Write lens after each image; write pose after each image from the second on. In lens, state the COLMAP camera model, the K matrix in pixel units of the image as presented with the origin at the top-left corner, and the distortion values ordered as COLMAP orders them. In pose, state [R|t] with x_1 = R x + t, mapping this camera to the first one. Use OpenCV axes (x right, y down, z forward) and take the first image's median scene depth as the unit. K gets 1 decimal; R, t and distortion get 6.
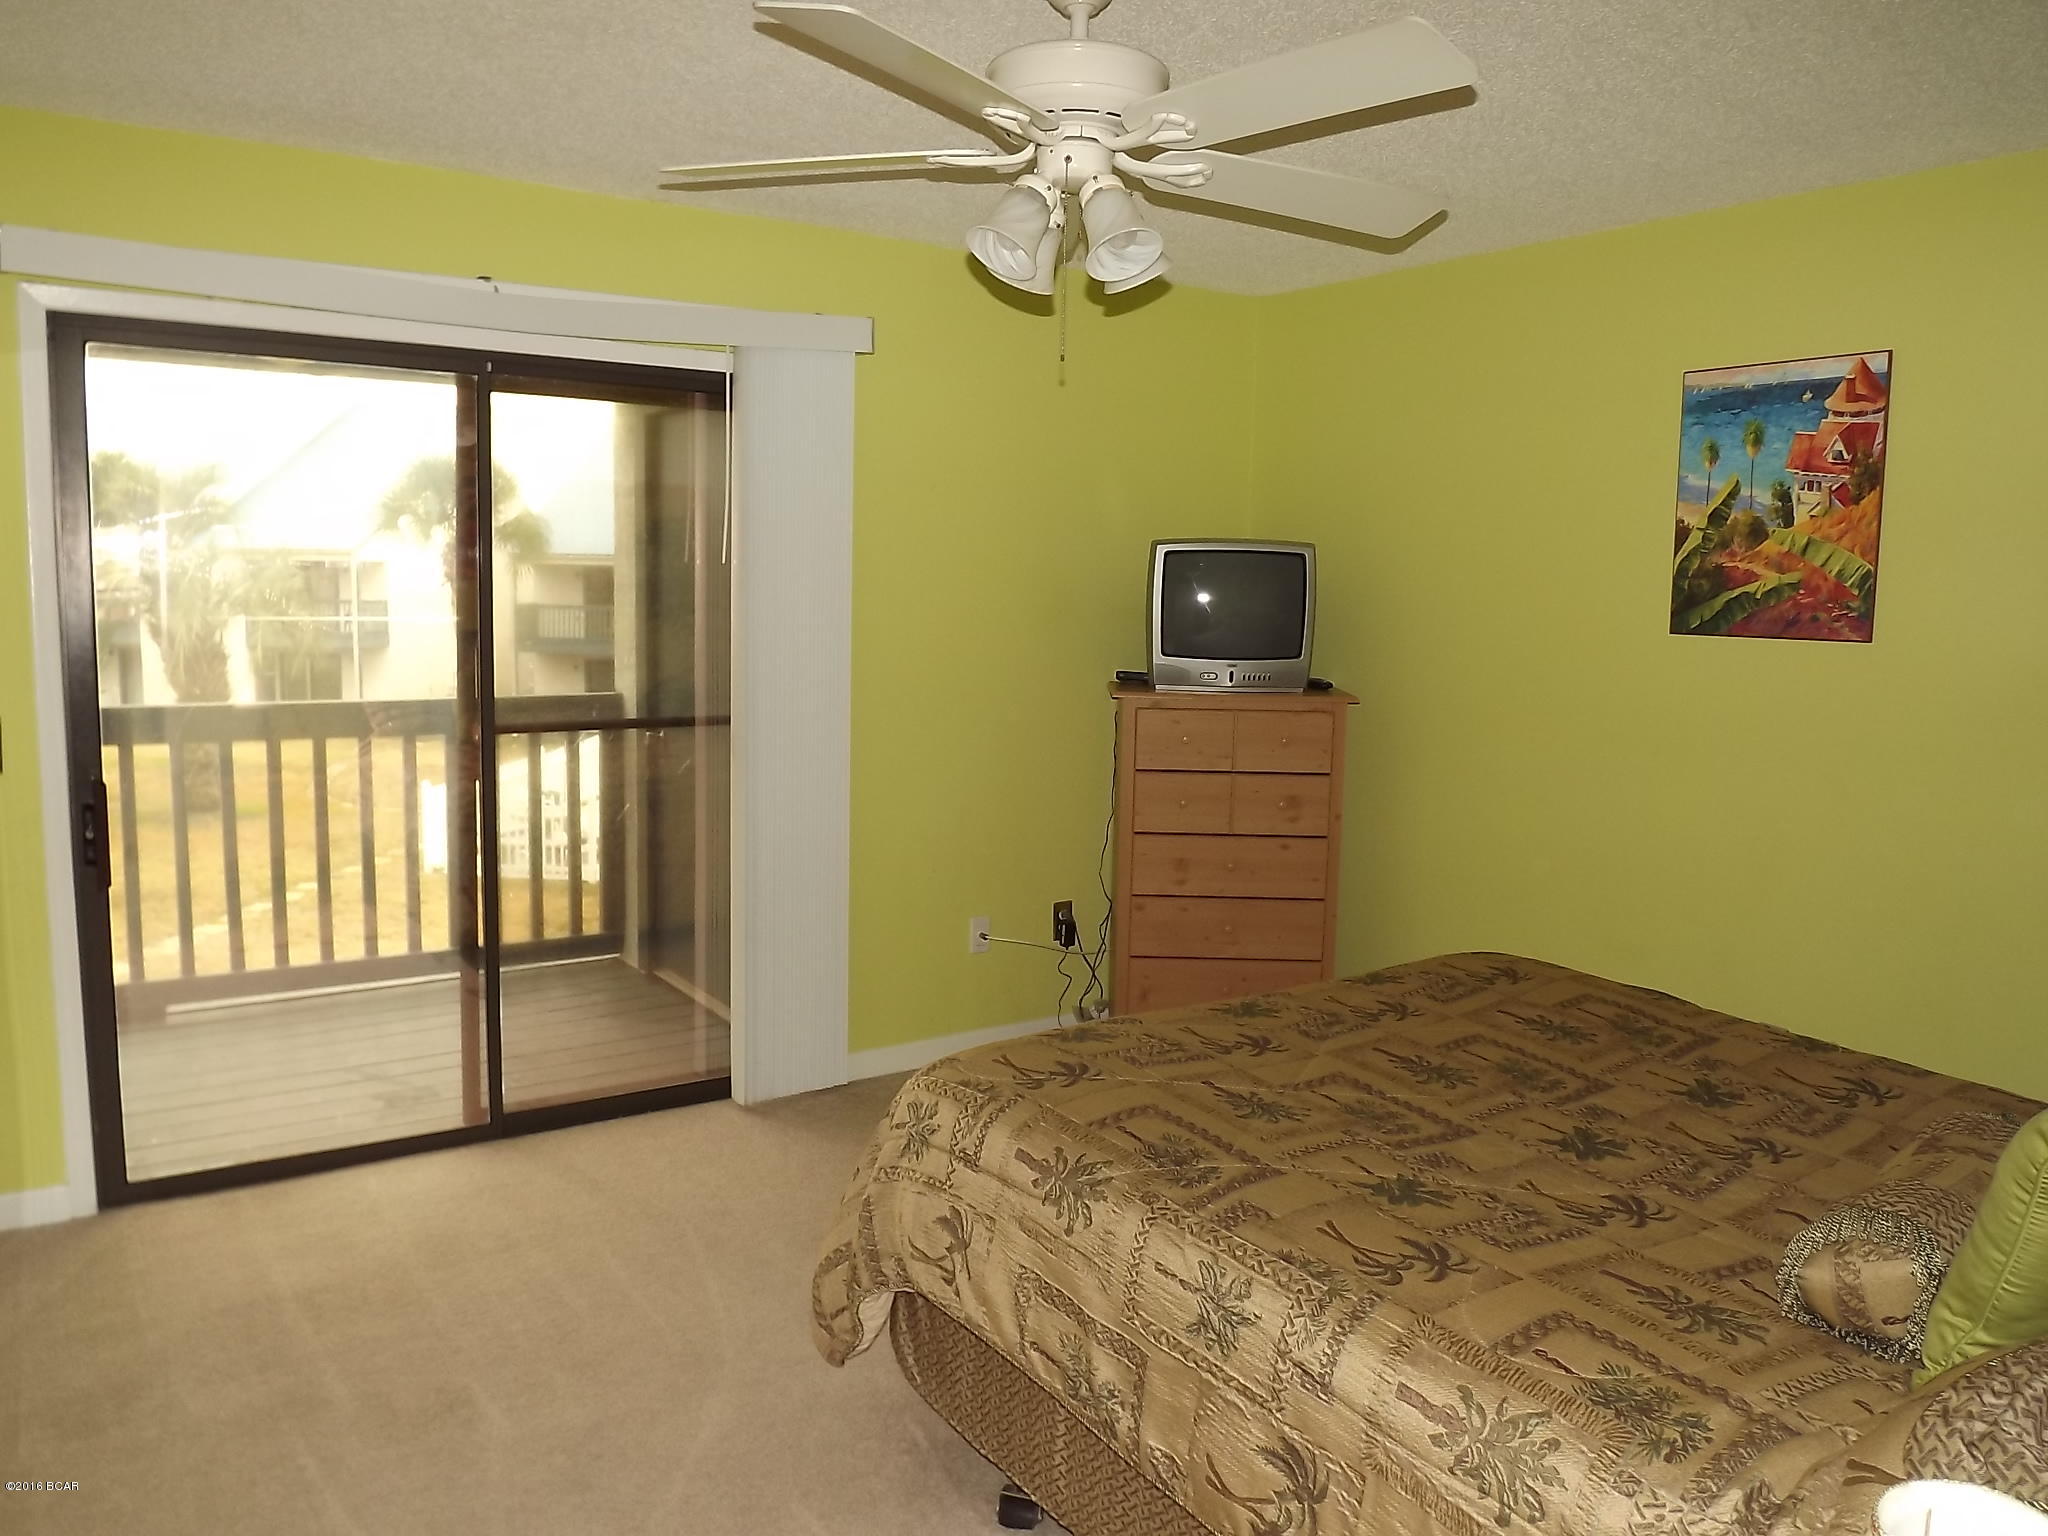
lens RADIAL K [[1525.9, 0, 1030.8], [0, 1525.9, 756.9], [0, 0, 1]] dist [-0.028412, -0.005791]
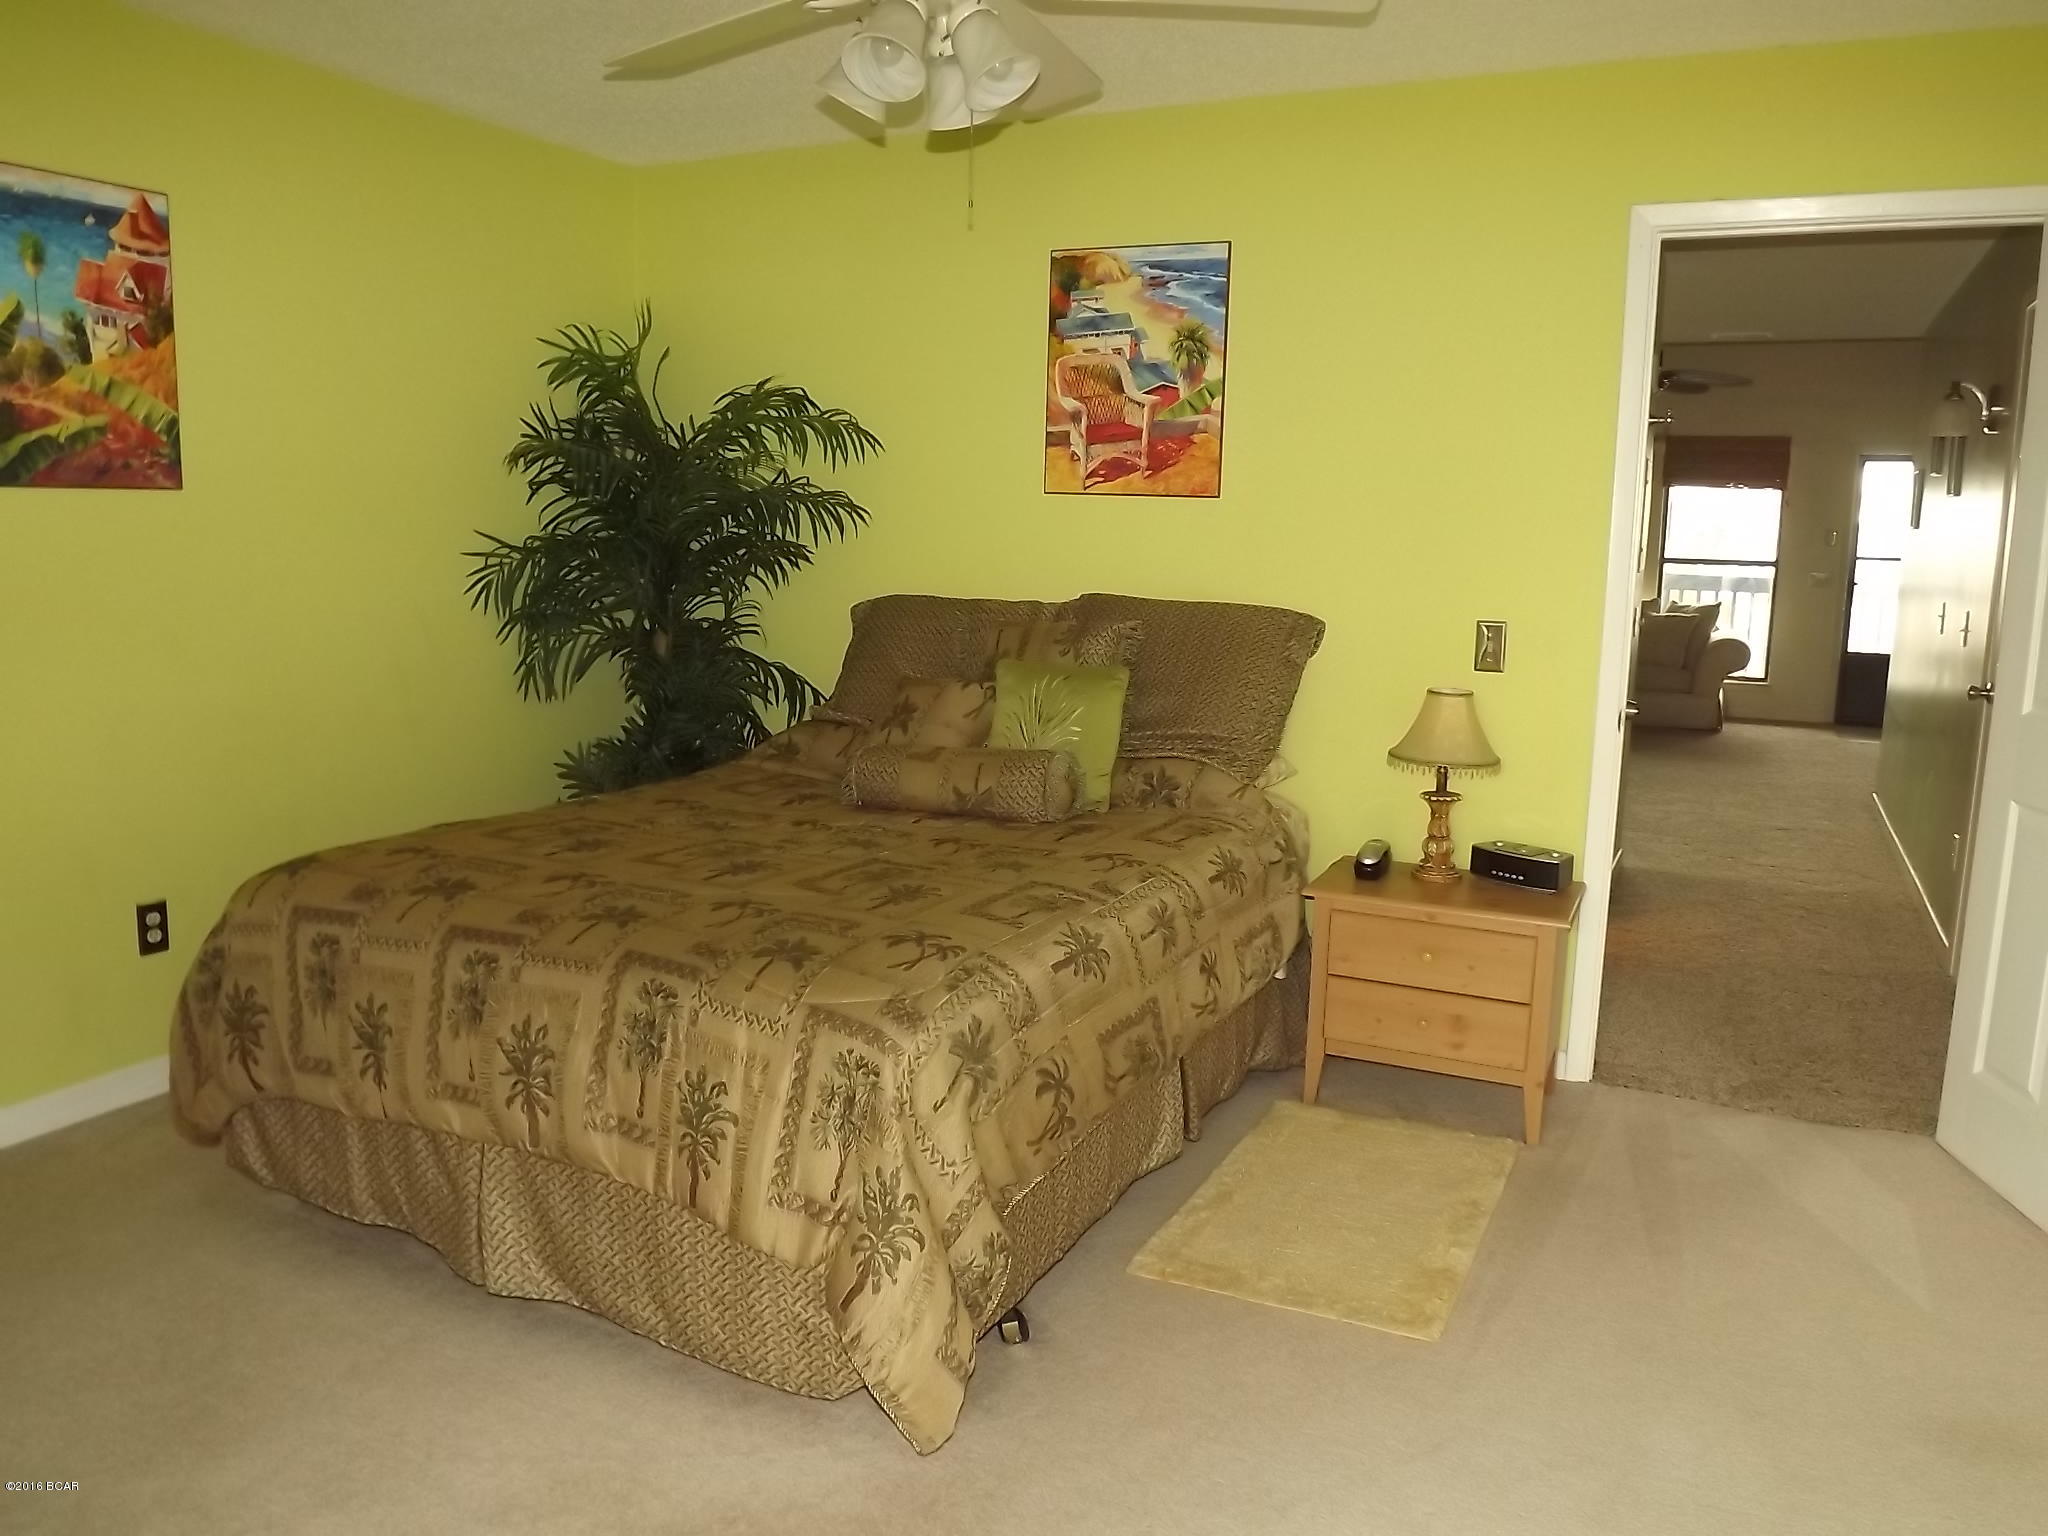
lens RADIAL K [[1525.9, 0, 1028.7], [0, 1525.9, 775.8], [0, 0, 1]] dist [-0.028412, -0.005791]
pose [[-0.542742, -0.176670, 0.821108, -0.602711], [0.064305, 0.966017, 0.250353, -0.104288], [-0.837434, 0.188679, -0.512937, 1.053714]]
